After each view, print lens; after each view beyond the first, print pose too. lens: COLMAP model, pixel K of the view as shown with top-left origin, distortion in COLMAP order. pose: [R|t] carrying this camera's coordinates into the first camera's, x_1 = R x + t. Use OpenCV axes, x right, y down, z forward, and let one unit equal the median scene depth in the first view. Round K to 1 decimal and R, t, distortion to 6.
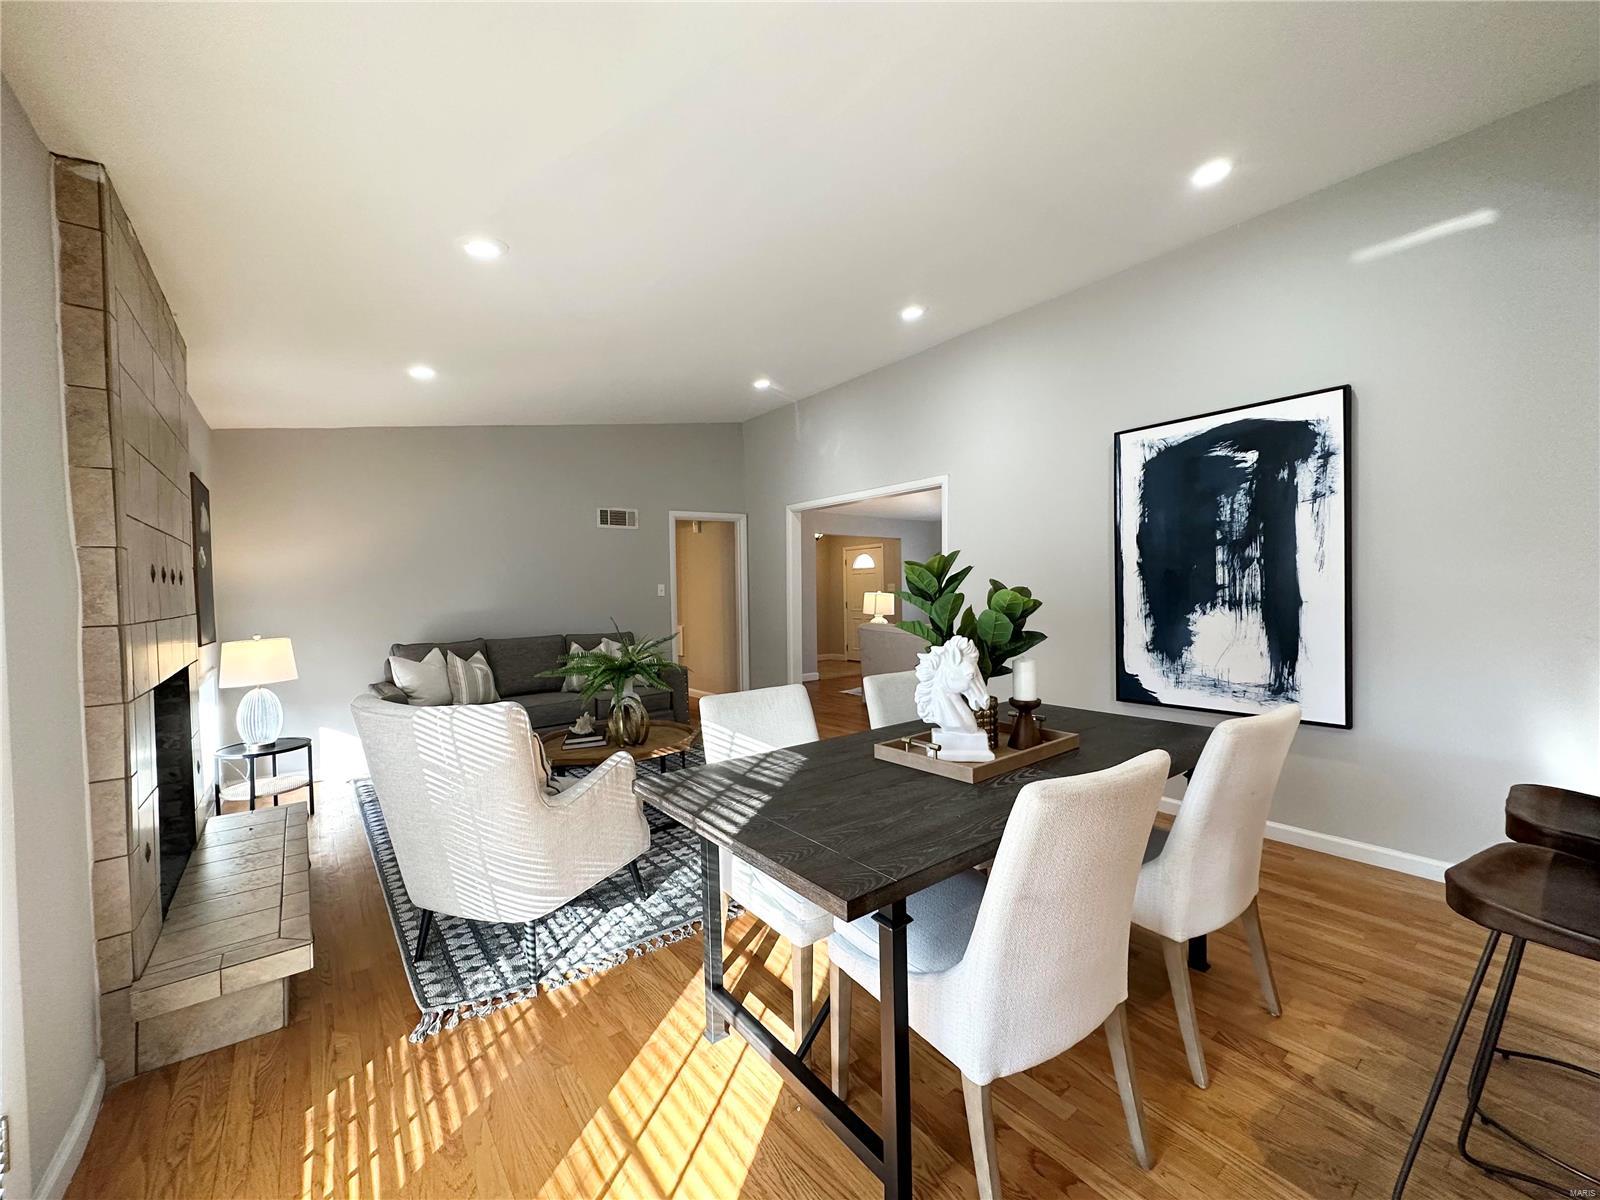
lens RADIAL K [[631.7, 0, 798.8], [0, 631.7, 602.1], [0, 0, 1]] dist [-0.000568, -0.000211]
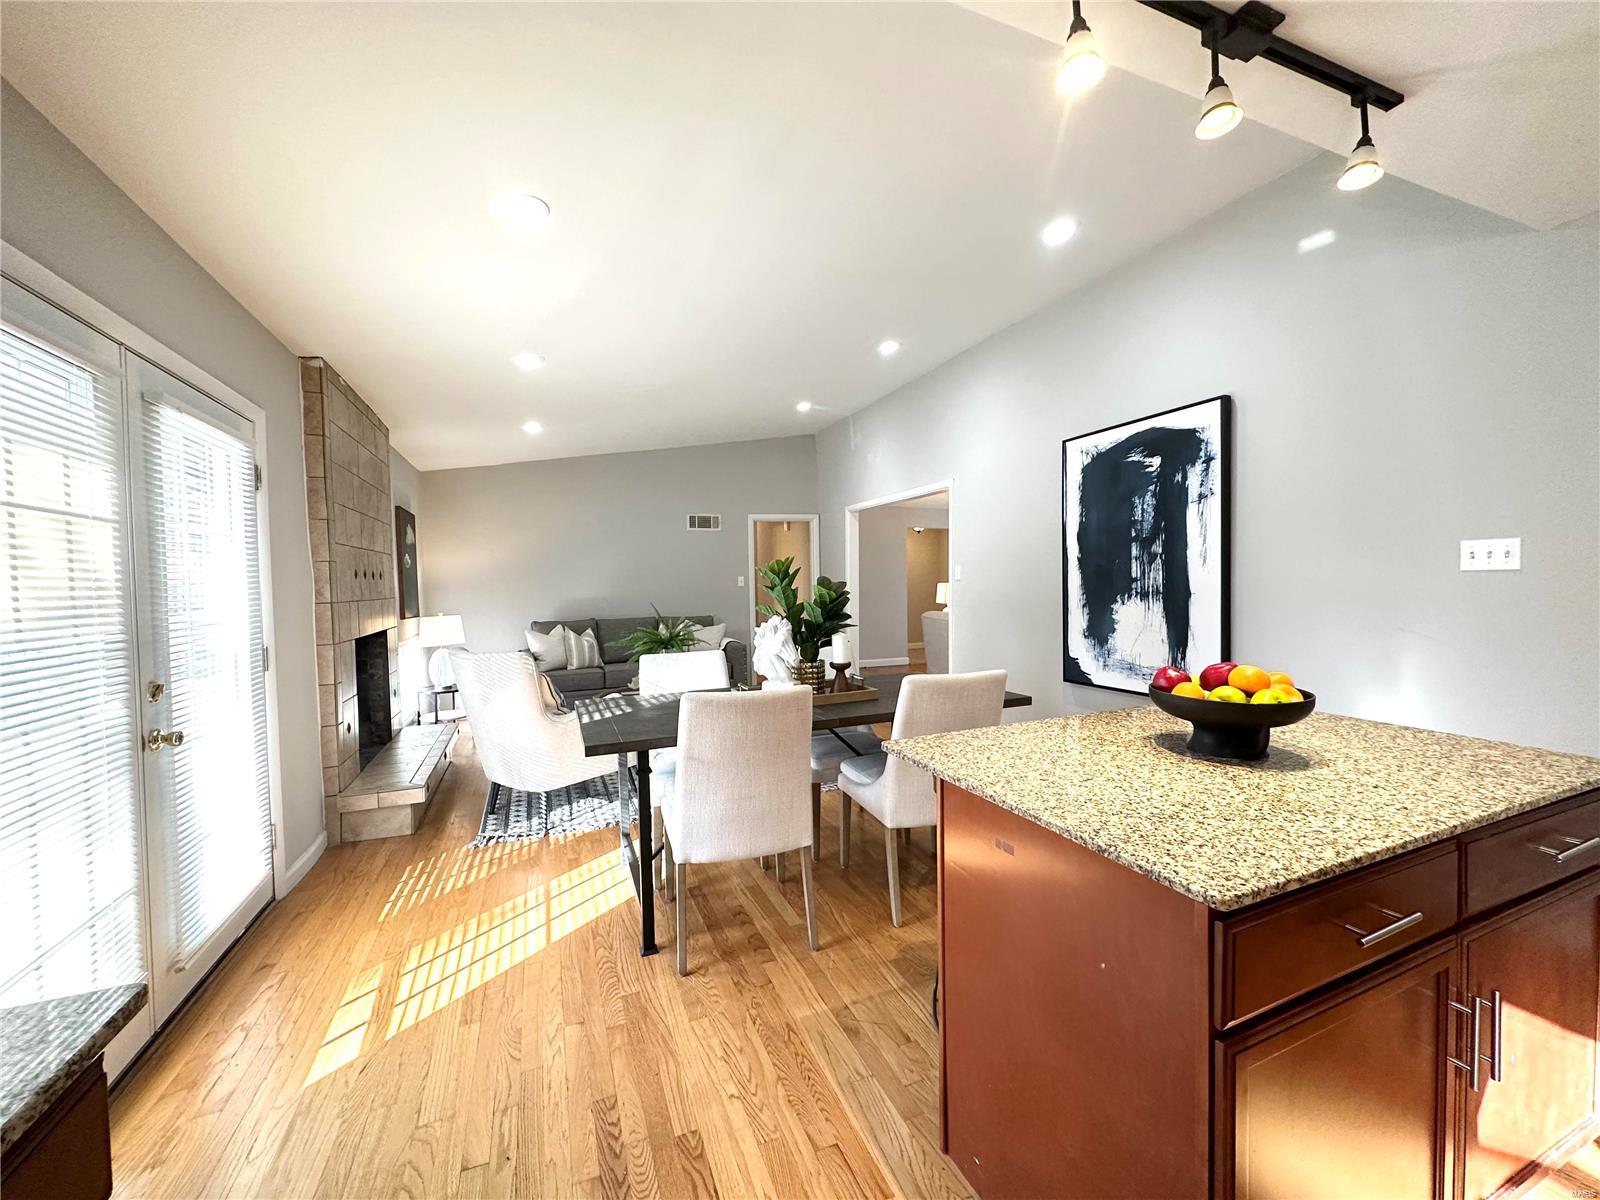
lens RADIAL K [[631.7, 0, 800.1], [0, 631.7, 602.7], [0, 0, 1]] dist [-0.000568, -0.000211]
pose [[0.962527, 0.008864, -0.271040, 0.417748], [-0.004090, 0.999826, 0.018173, -0.001661], [0.271154, -0.016383, 0.962397, -0.231462]]
